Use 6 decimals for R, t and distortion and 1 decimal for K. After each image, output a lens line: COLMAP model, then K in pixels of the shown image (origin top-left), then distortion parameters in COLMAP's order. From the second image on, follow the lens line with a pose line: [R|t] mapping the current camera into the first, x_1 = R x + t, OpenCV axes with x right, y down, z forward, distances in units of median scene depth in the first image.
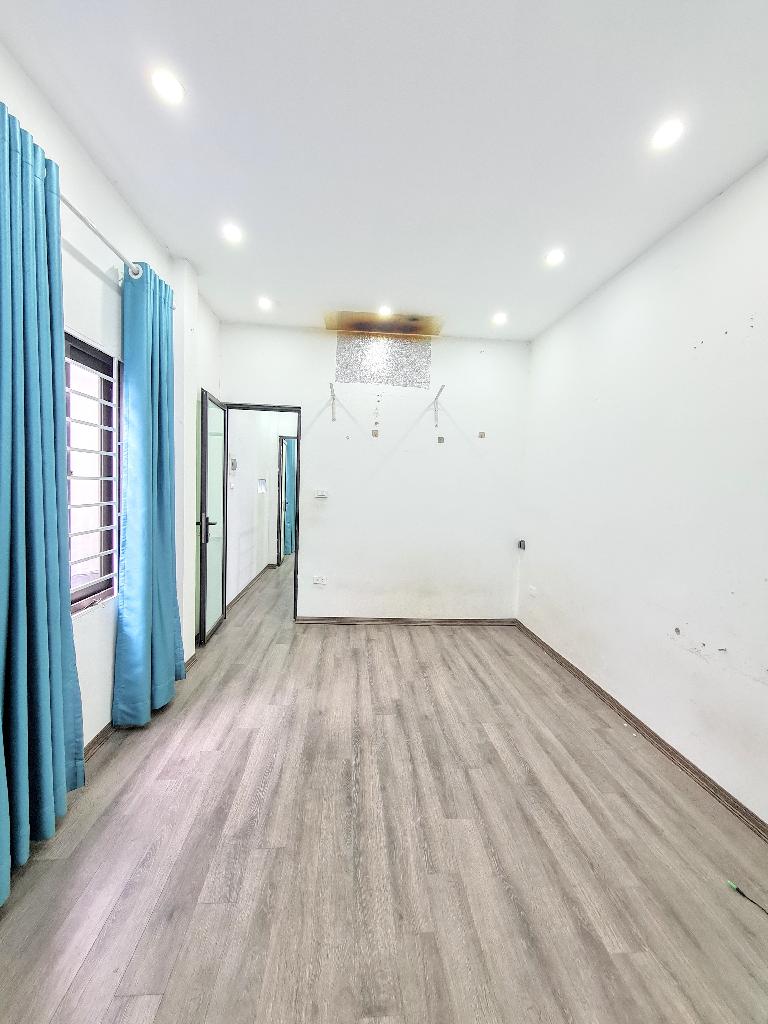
lens RADIAL K [[414.3, 0, 383.2], [0, 414.3, 513.9], [0, 0, 1]] dist [-0.015690, -0.000168]
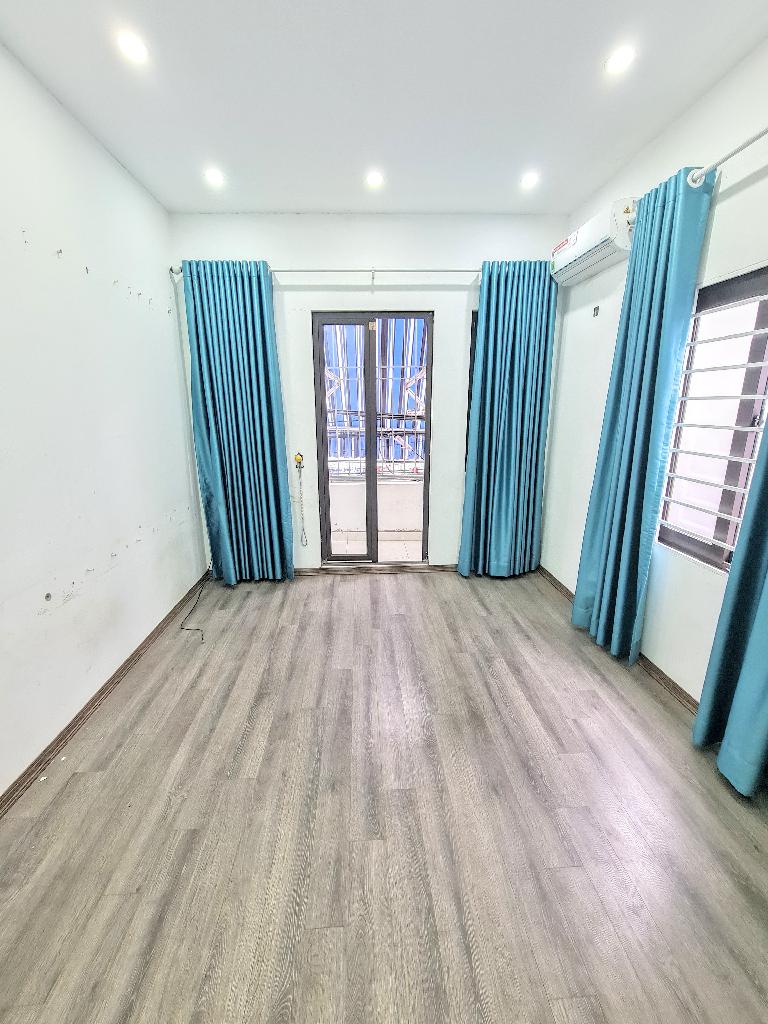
lens RADIAL K [[414.3, 0, 383.2], [0, 414.3, 513.9], [0, 0, 1]] dist [-0.015690, -0.000168]
pose [[-0.999327, -0.033737, 0.014389, 0.038801], [-0.027404, 0.947561, 0.318399, -0.168370], [-0.024376, 0.317791, -0.947847, 1.873961]]
